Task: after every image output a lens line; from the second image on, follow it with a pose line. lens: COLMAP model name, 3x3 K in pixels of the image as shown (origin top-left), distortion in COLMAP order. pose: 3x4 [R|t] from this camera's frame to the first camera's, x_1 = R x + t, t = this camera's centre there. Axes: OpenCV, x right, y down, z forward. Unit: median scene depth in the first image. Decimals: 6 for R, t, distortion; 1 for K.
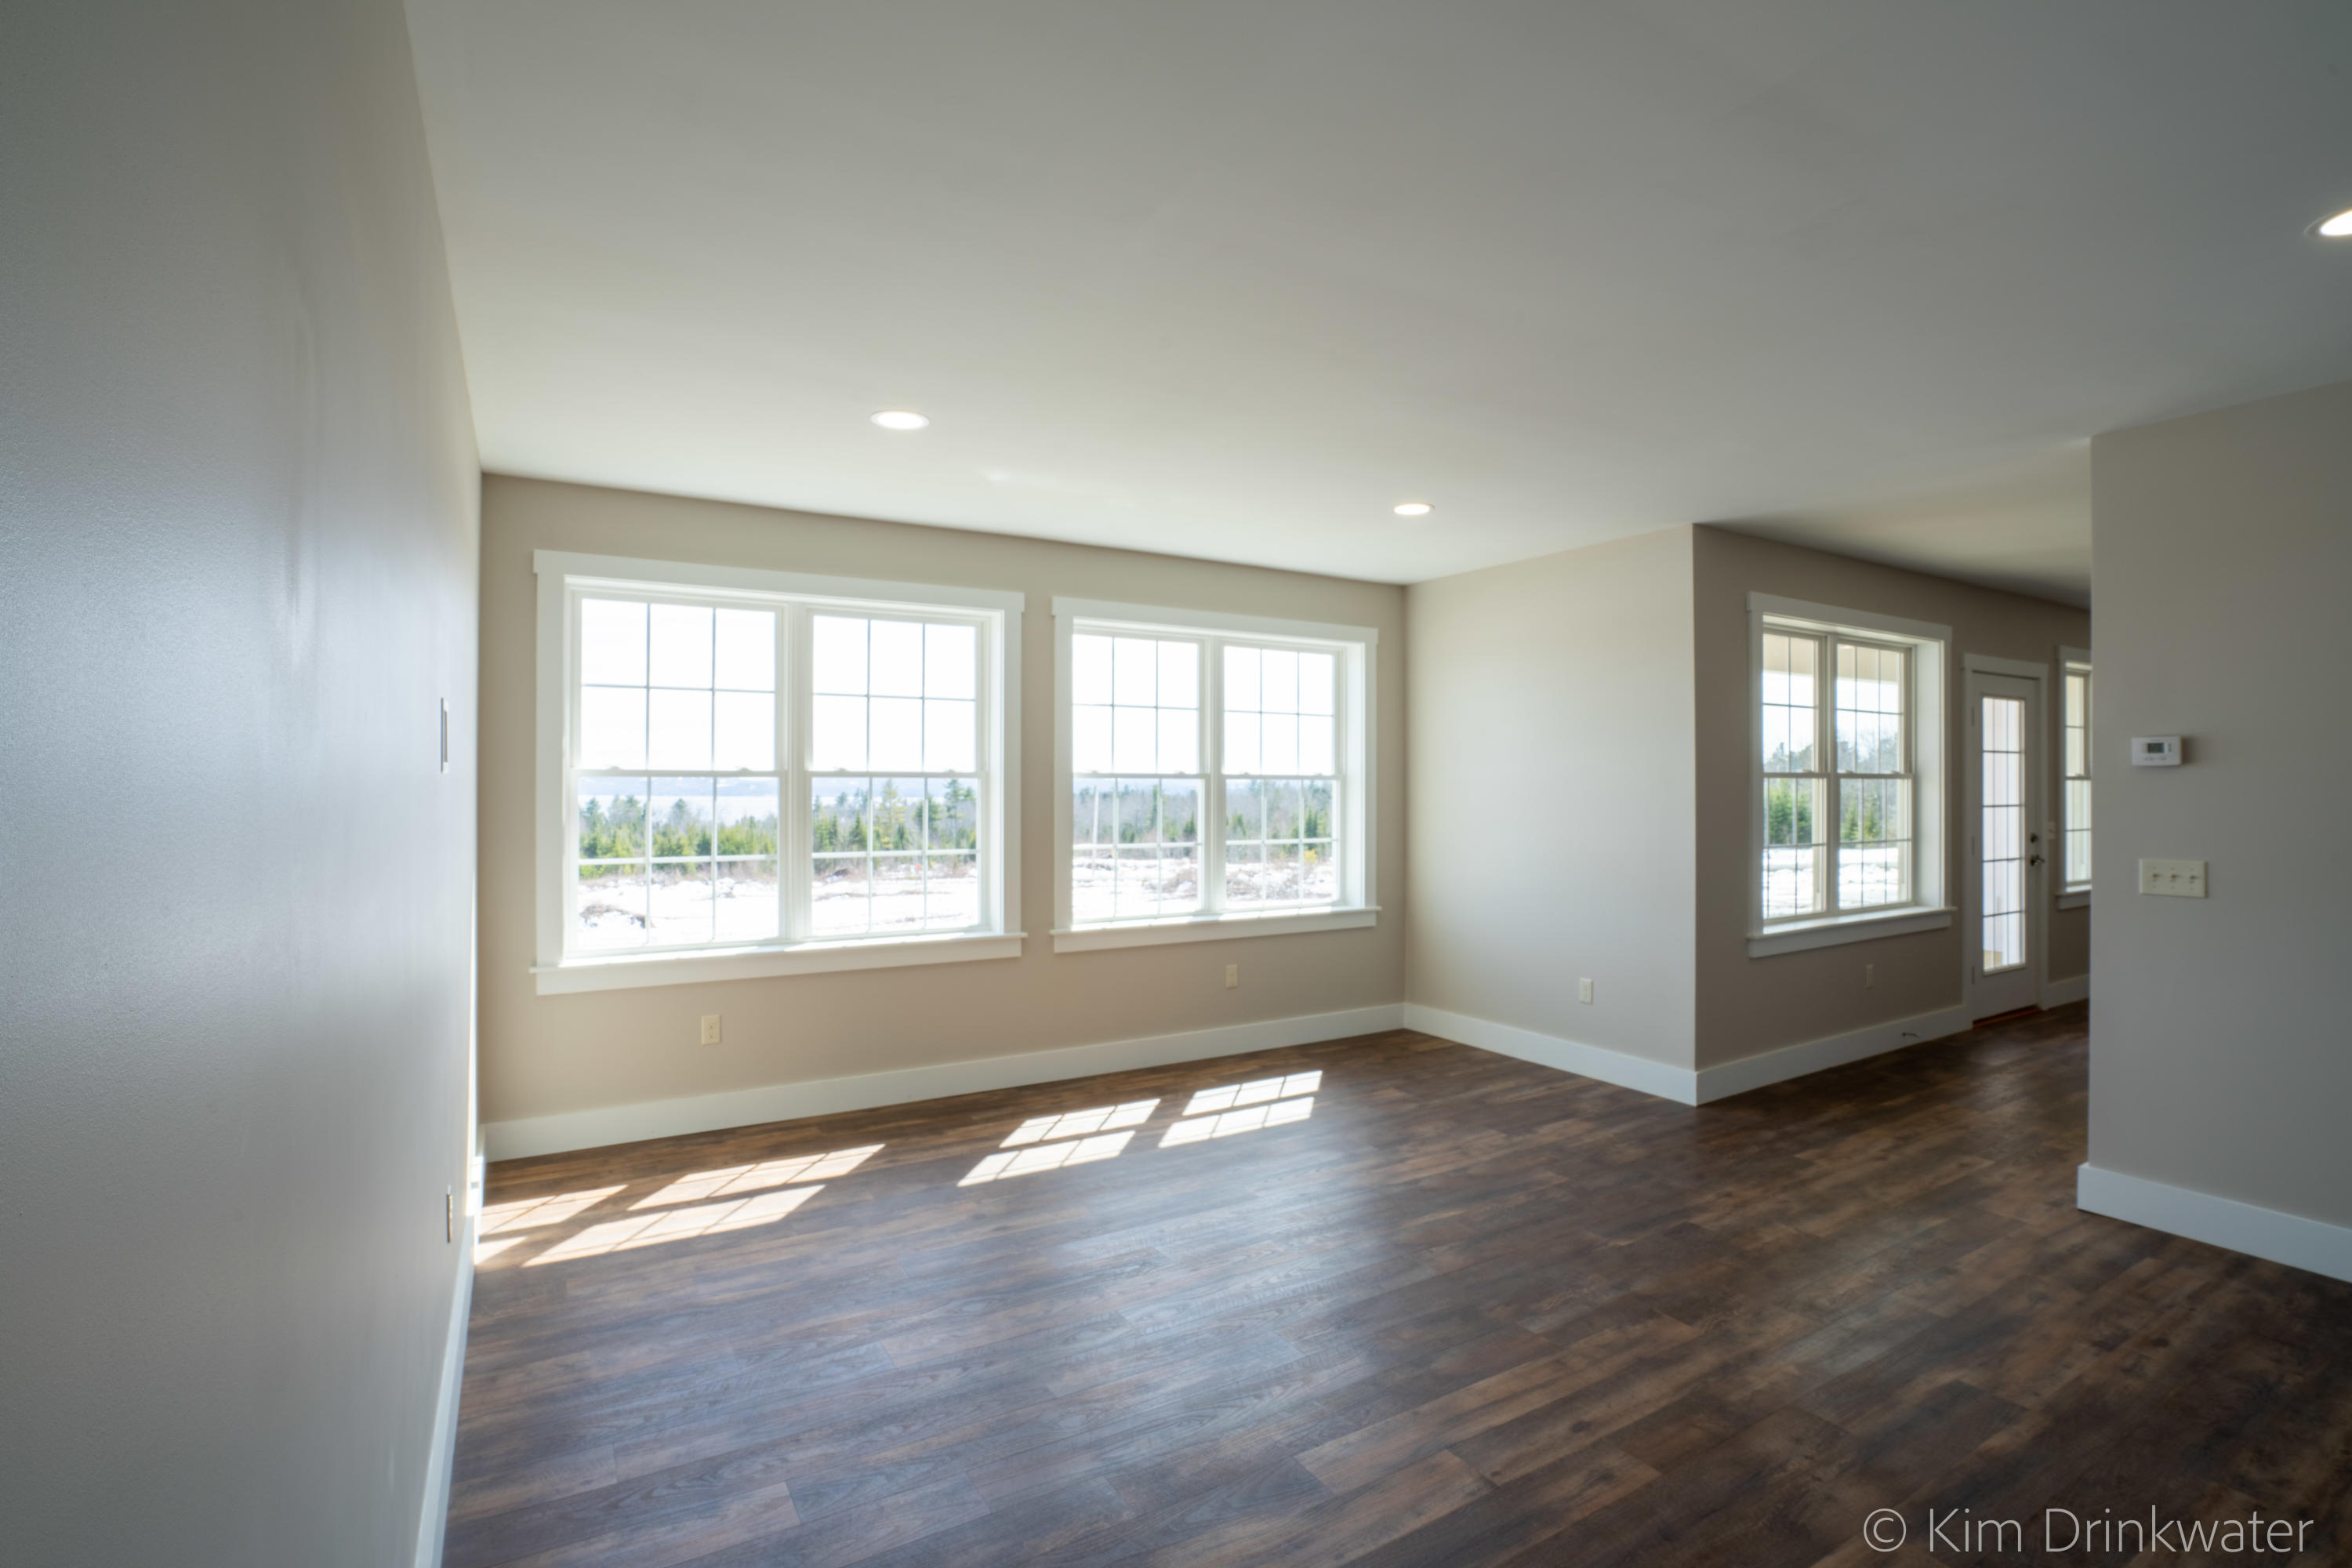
lens RADIAL K [[1096.8, 0, 1170.4], [0, 1096.8, 793.5], [0, 0, 1]] dist [-0.033170, 0.000677]
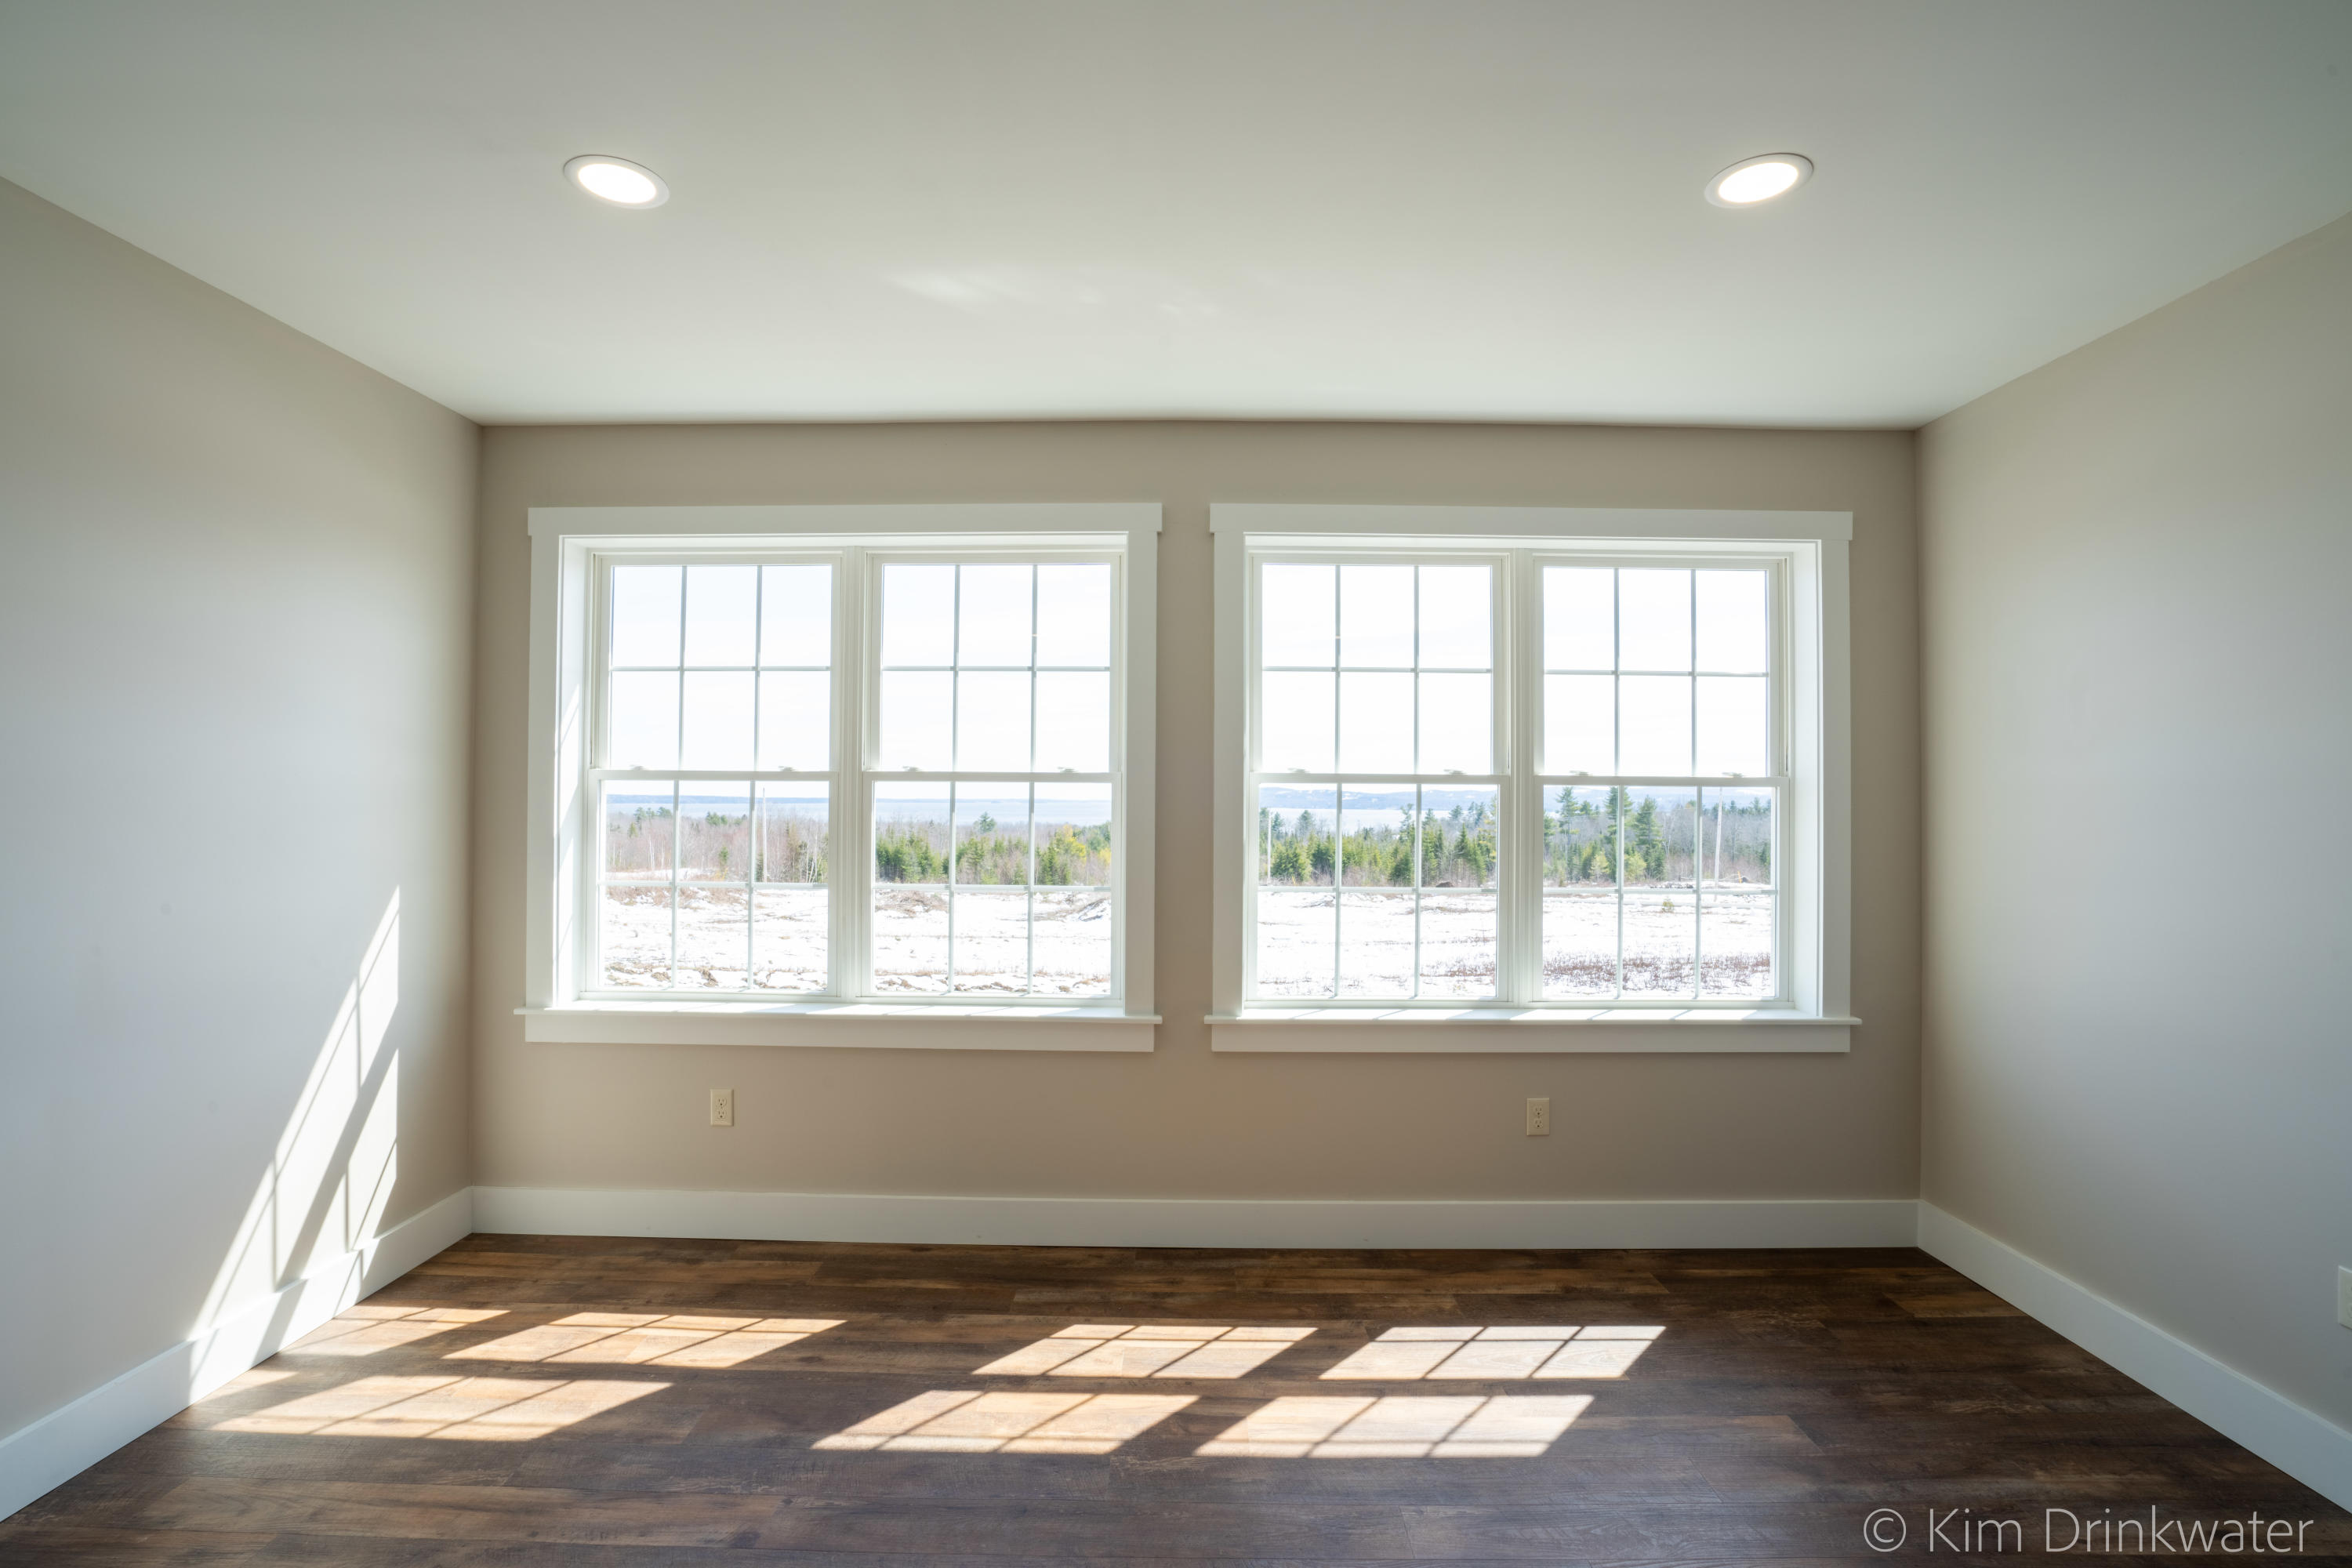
lens RADIAL K [[1076.6, 0, 1198.1], [0, 1076.6, 784.7], [0, 0, 1]] dist [-0.044714, 0.013591]
pose [[0.854001, -0.002406, -0.520265, 0.219459], [-0.008792, 0.999780, -0.019055, -0.000029], [0.520196, 0.020848, 0.853792, 0.447507]]
